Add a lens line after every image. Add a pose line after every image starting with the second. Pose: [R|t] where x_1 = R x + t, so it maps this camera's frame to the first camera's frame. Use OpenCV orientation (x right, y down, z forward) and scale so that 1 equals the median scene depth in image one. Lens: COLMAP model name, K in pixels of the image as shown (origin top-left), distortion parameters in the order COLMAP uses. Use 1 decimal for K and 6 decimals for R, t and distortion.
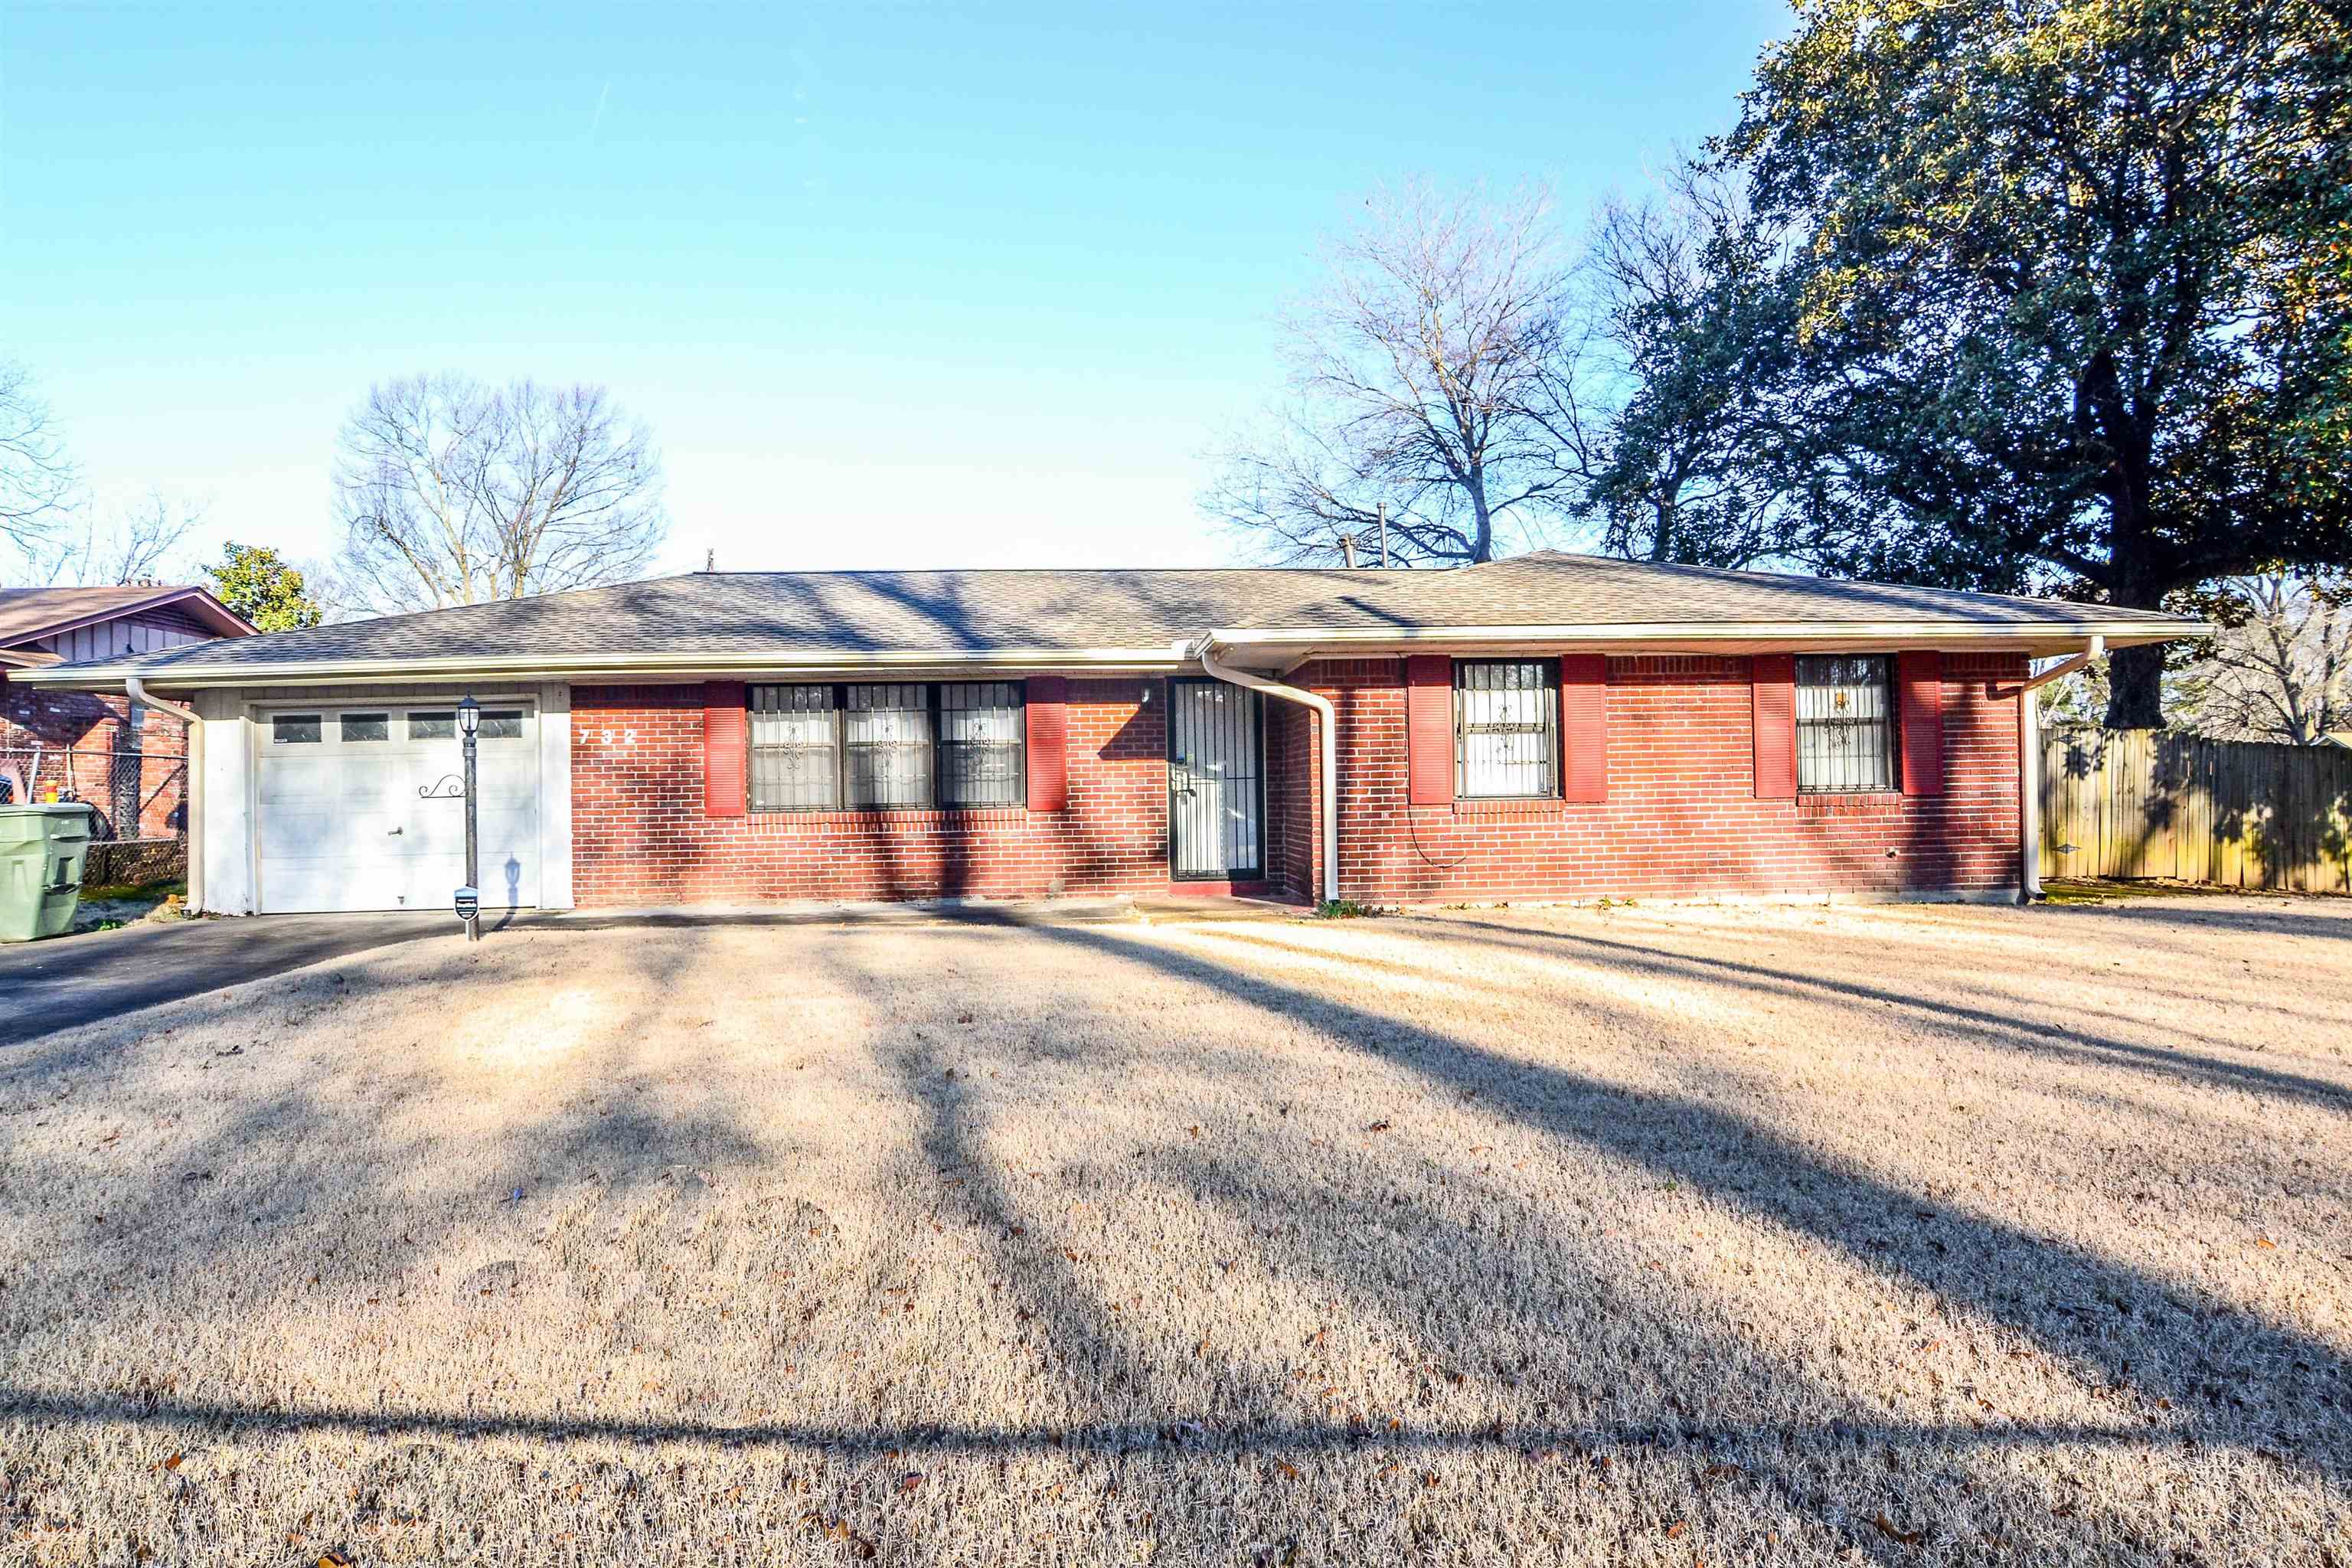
lens RADIAL K [[1328.8, 0, 1176.0], [0, 1328.8, 784.0], [0, 0, 1]] dist [-0.029919, -0.000072]
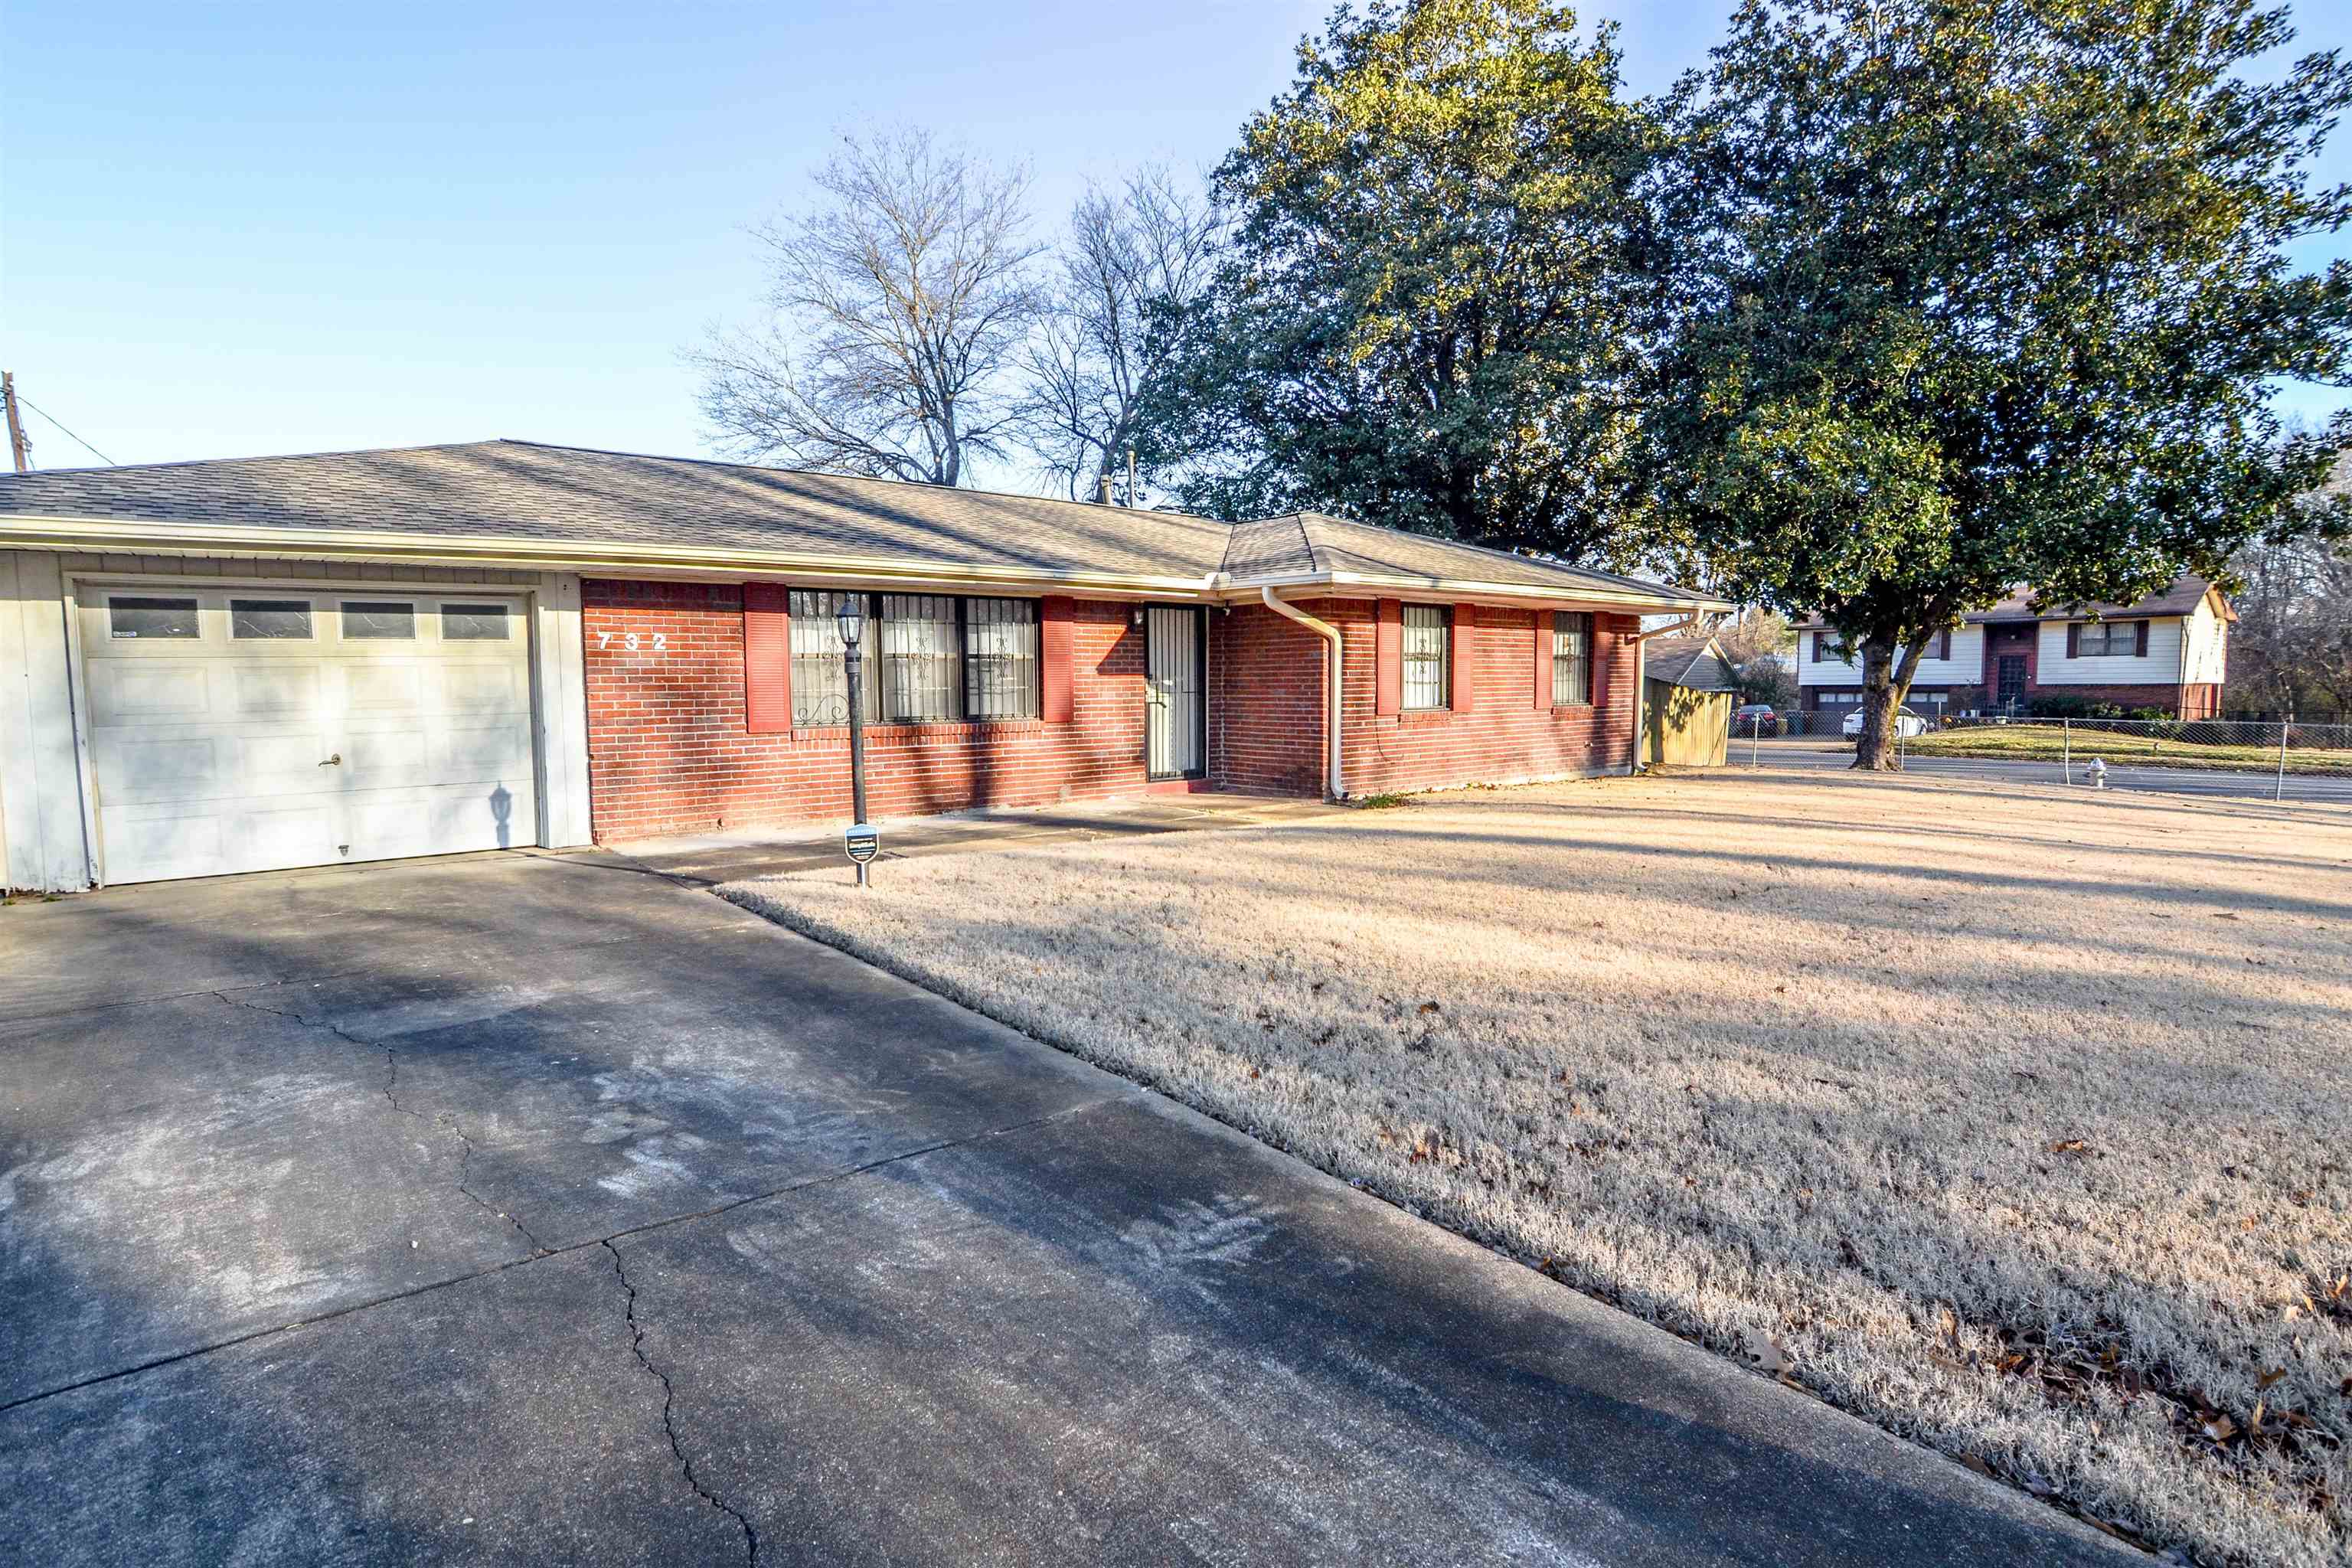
lens RADIAL K [[1170.3, 0, 1161.4], [0, 1170.3, 777.9], [0, 0, 1]] dist [-0.026054, 0.000825]
pose [[0.809085, -0.038751, 0.586413, -0.593336], [-0.008206, 0.996982, 0.077204, -0.008539], [-0.587634, -0.067277, 0.806325, 0.186532]]
